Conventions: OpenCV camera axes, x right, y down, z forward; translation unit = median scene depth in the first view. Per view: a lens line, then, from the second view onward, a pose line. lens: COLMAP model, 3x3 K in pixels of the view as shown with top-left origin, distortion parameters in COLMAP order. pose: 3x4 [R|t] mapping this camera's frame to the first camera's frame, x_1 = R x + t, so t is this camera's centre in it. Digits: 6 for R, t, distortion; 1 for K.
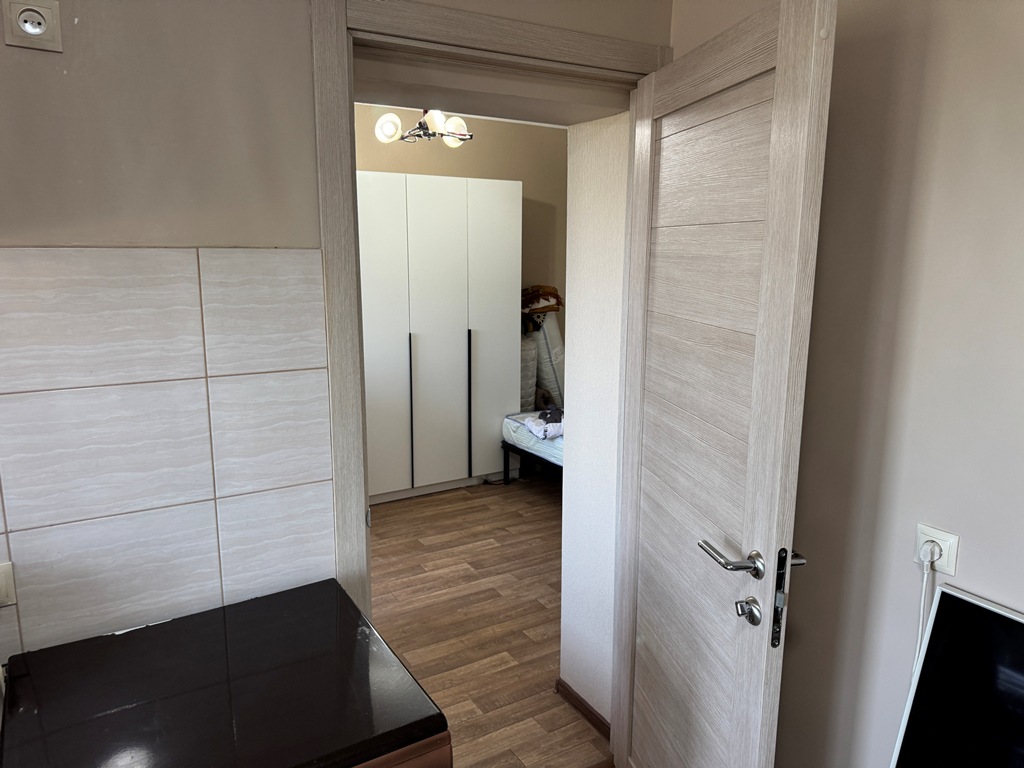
lens RADIAL K [[724.9, 0, 510.5], [0, 724.9, 386.2], [0, 0, 1]] dist [0.077027, -0.097547]
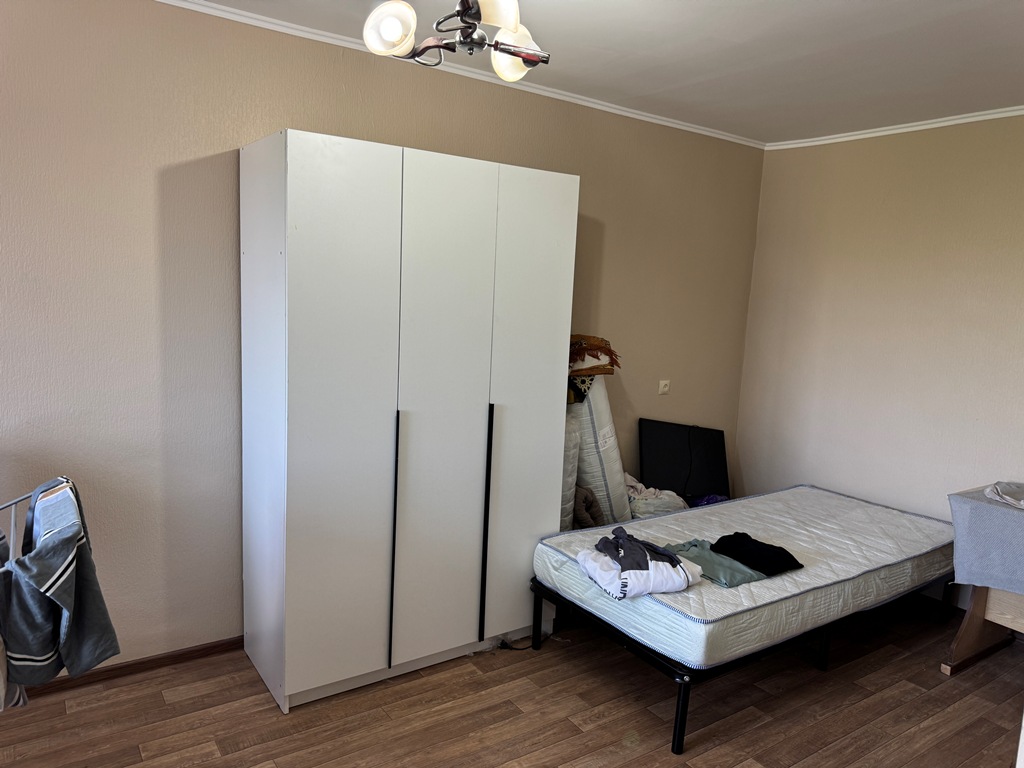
lens RADIAL K [[726.0, 0, 513.4], [0, 726.0, 374.8], [0, 0, 1]] dist [0.004643, -0.005539]
pose [[0.997044, 0.032593, 0.069570, -0.077330], [-0.027671, 0.997123, -0.070576, -0.056578], [-0.071670, 0.068443, 0.995077, 0.361120]]
